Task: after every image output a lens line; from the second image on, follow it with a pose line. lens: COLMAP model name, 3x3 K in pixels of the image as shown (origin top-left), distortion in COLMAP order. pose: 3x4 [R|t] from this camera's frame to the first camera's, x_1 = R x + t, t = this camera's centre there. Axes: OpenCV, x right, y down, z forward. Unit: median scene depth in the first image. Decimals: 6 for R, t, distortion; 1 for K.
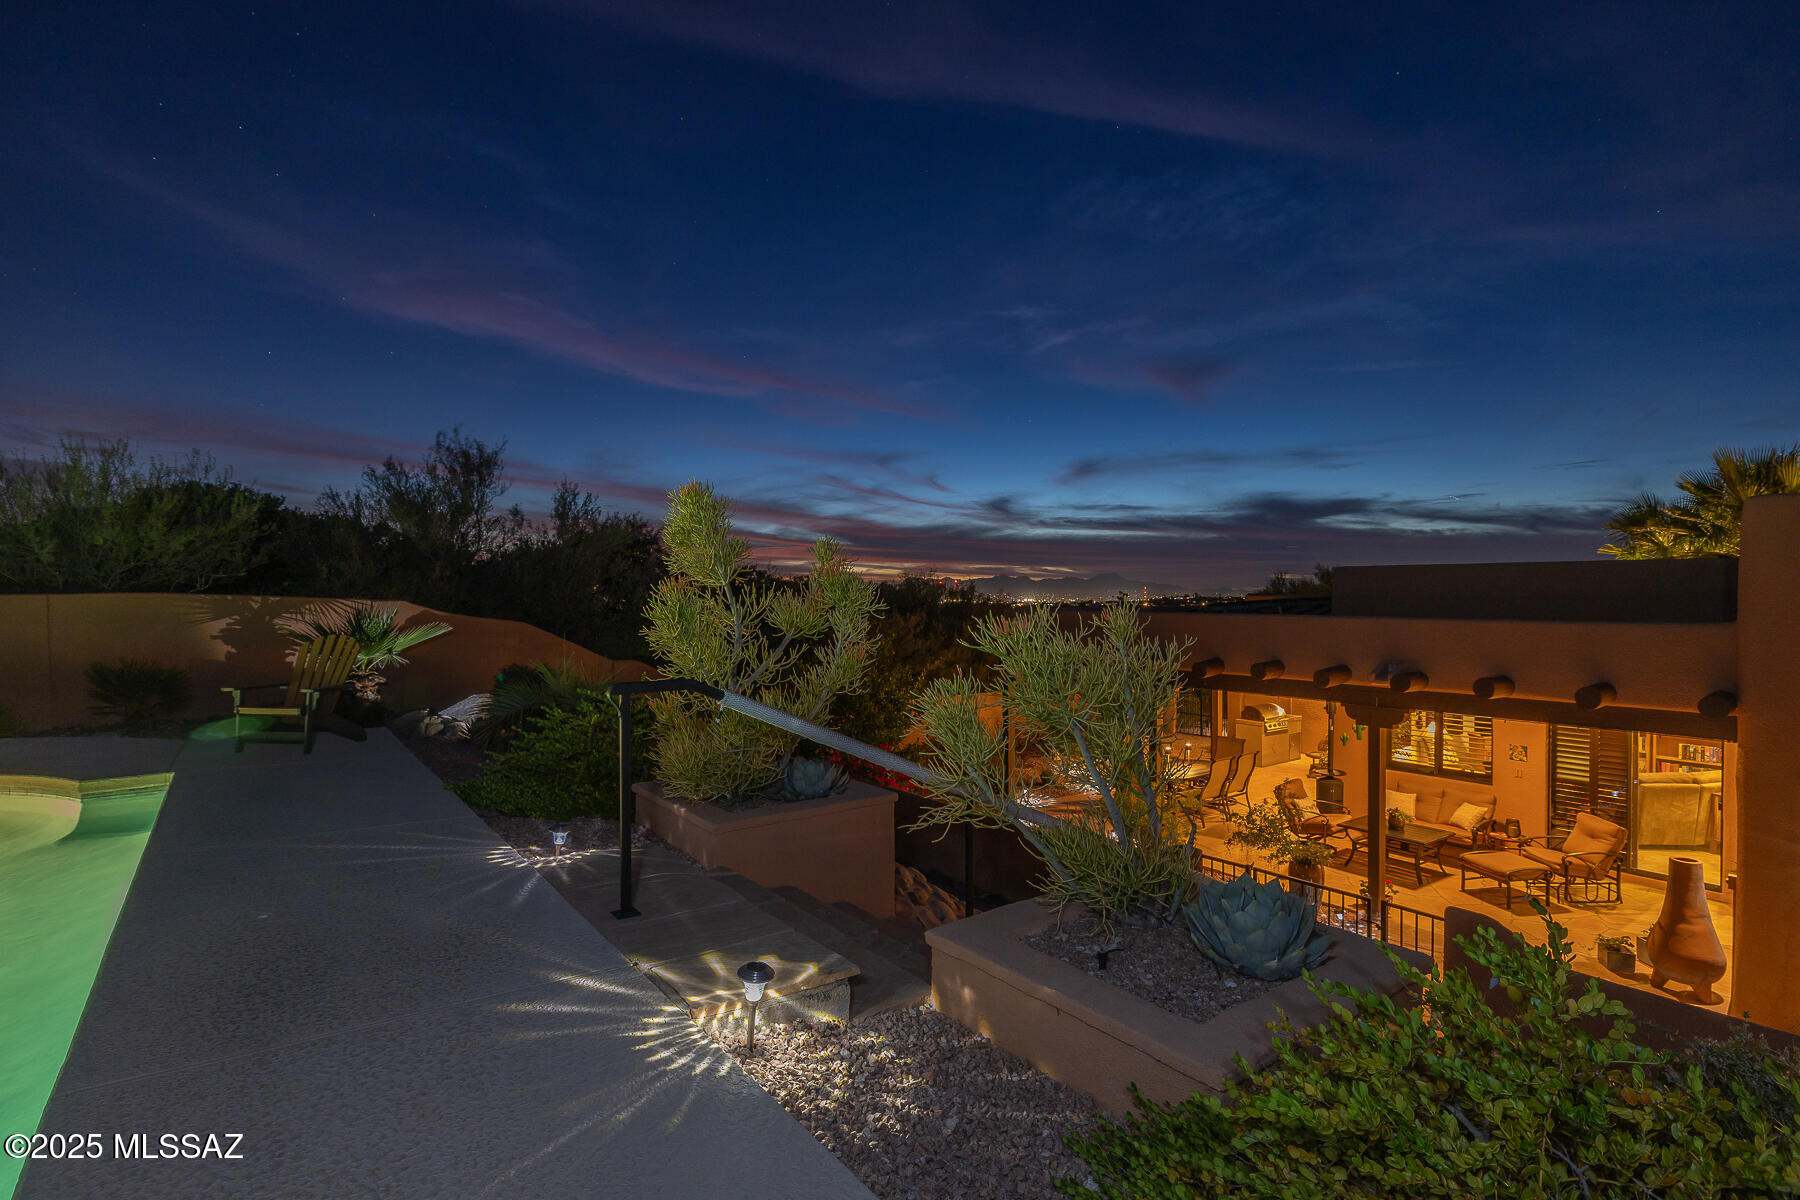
lens RADIAL K [[903.1, 0, 900.0], [0, 903.1, 600.0], [0, 0, 1]] dist [0.001343, -0.000224]
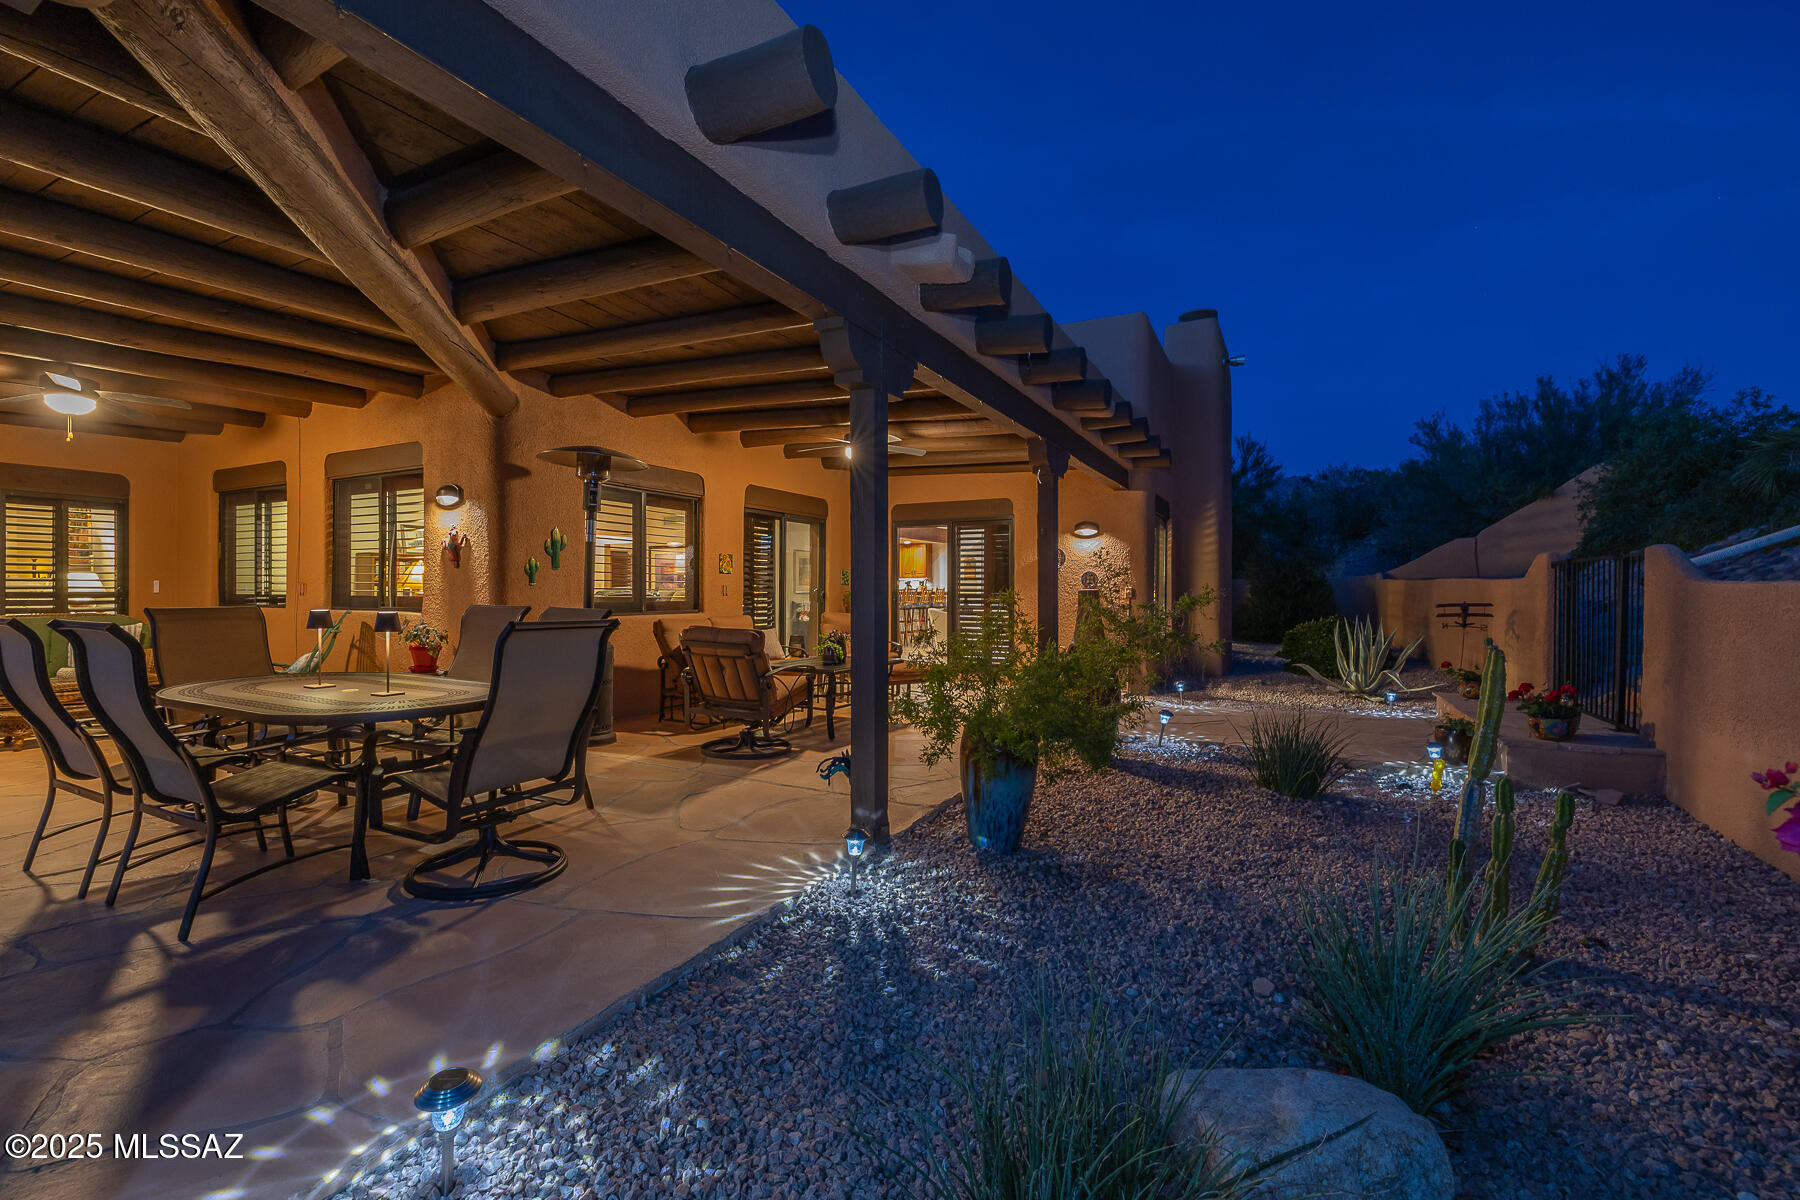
lens RADIAL K [[774.1, 0, 894.4], [0, 774.1, 593.3], [0, 0, 1]] dist [-0.000234, -0.000518]
pose [[-0.449237, -0.001925, 0.893411, 0.022521], [0.009997, 0.999924, 0.007181, 0.199794], [-0.893357, 0.012157, -0.449184, 1.223442]]
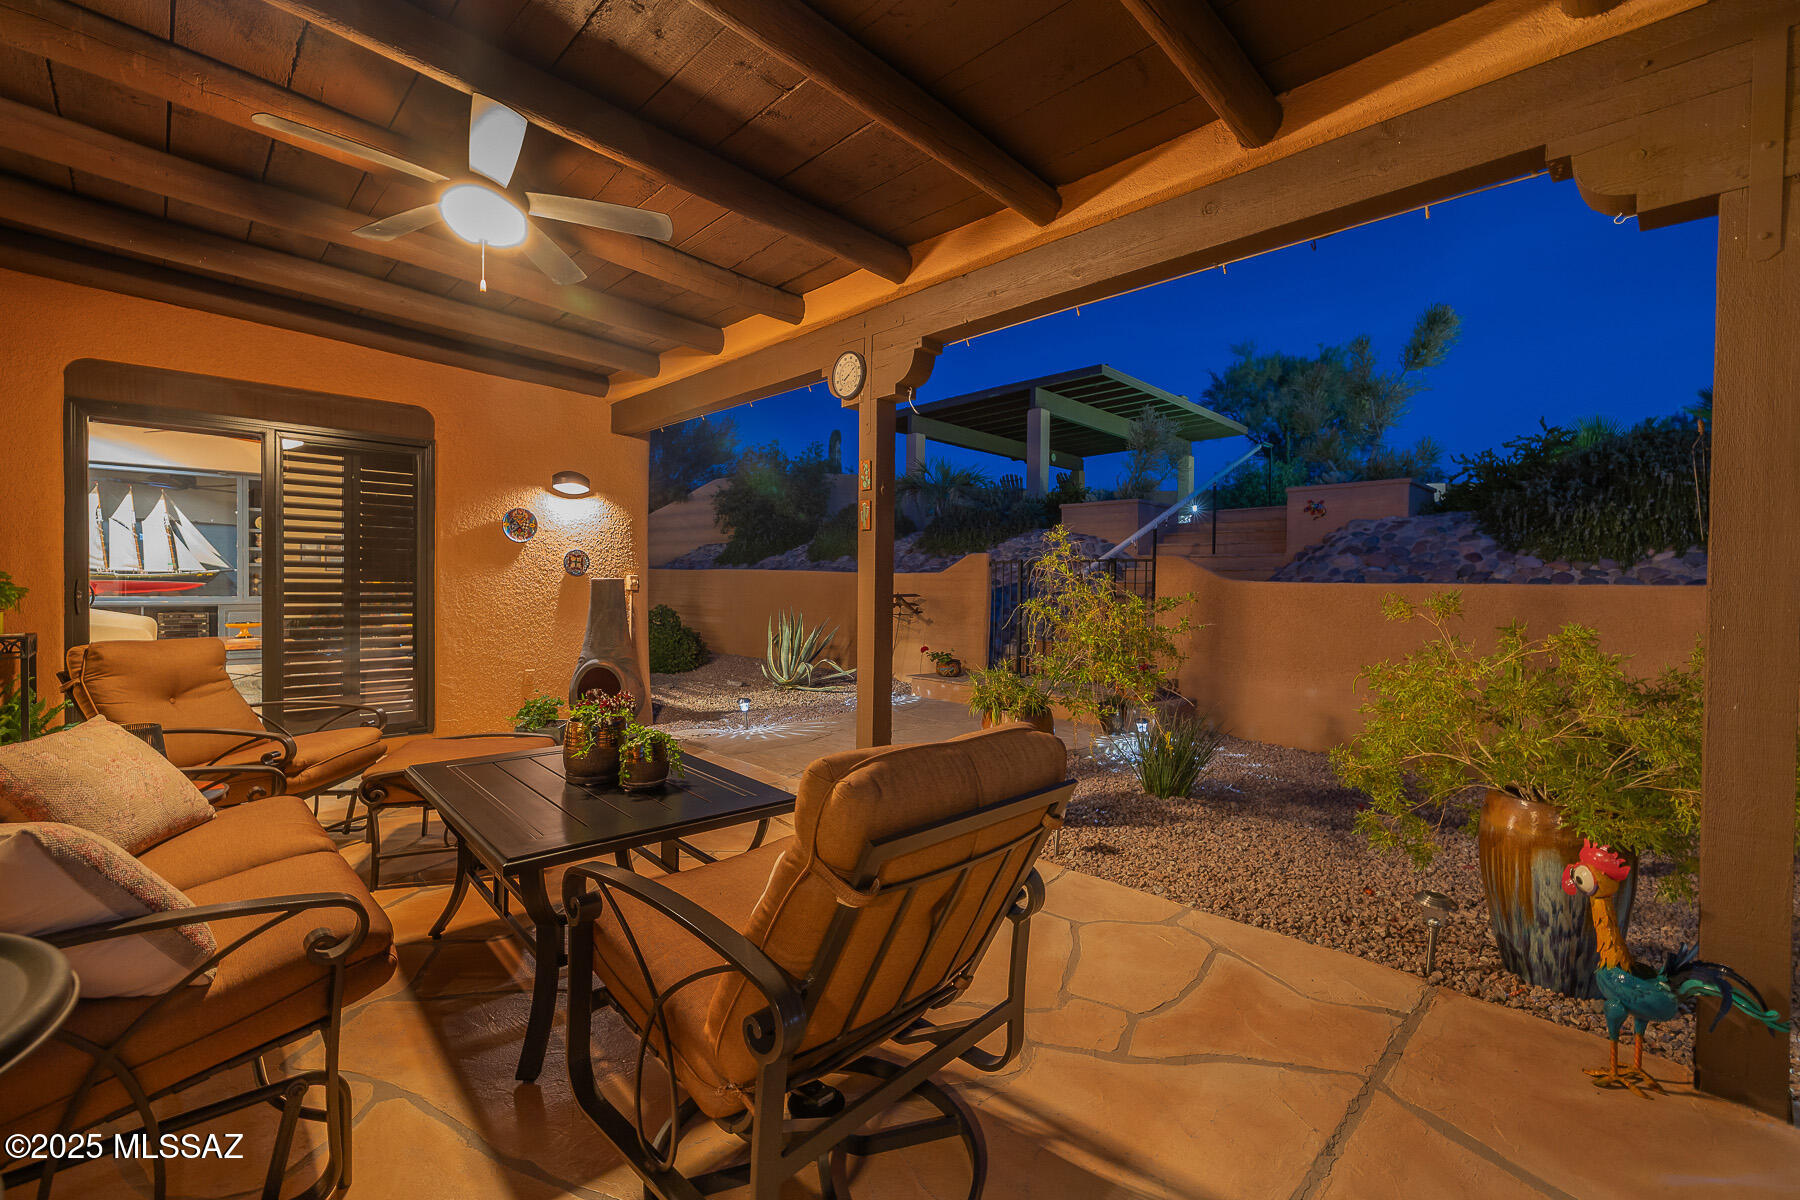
lens RADIAL K [[753.8, 0, 891.2], [0, 753.8, 592.8], [0, 0, 1]] dist [-0.001293, -0.000312]
pose [[-0.989270, -0.010707, -0.145705, 0.504261], [-0.014565, 0.999570, 0.025439, 0.197817], [0.145370, 0.027288, -0.989001, 1.216839]]
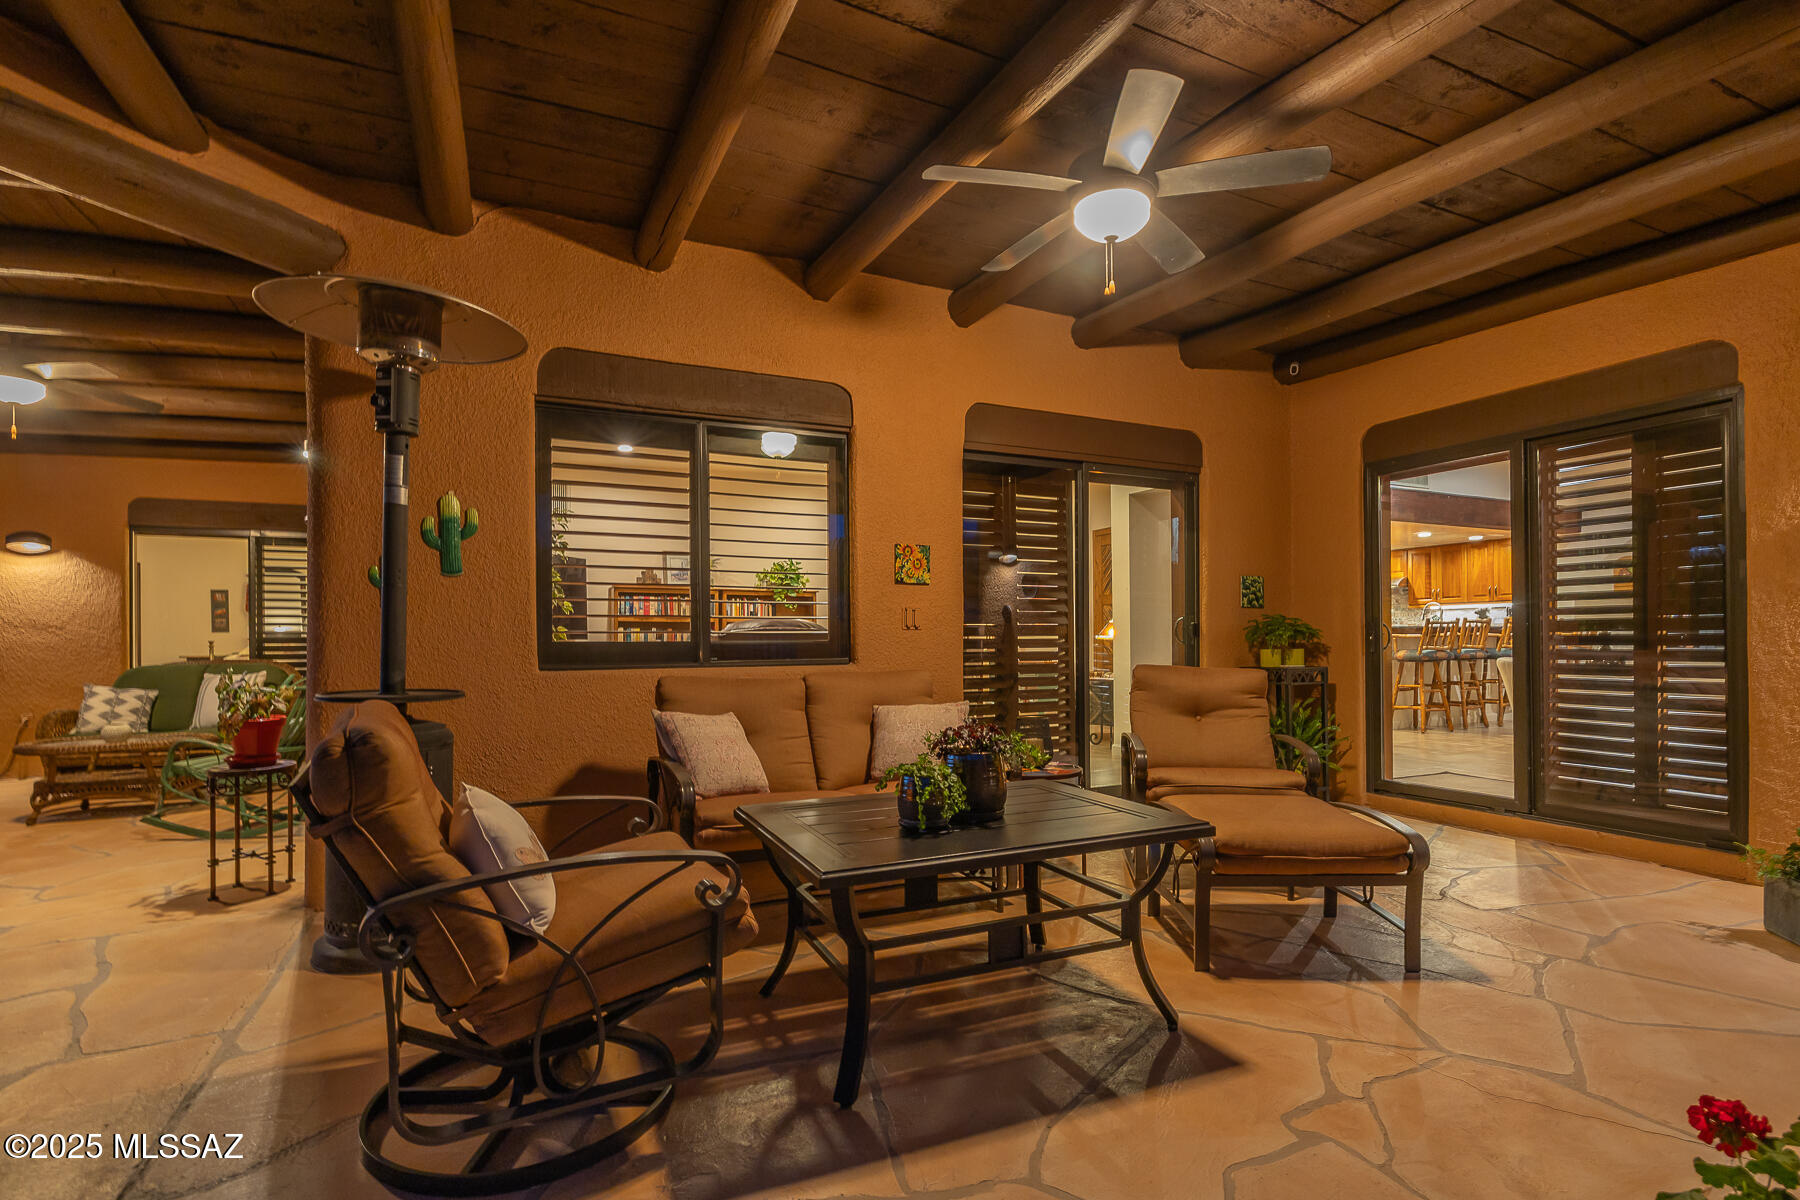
lens RADIAL K [[834.7, 0, 885.1], [0, 834.7, 640.7], [0, 0, 1]] dist [-0.005130, -0.001305]
pose [[0.191506, -0.000423, 0.981491, 0.347859], [0.021132, 0.999770, -0.003692, 0.211789], [-0.981264, 0.021448, 0.191471, 0.986539]]
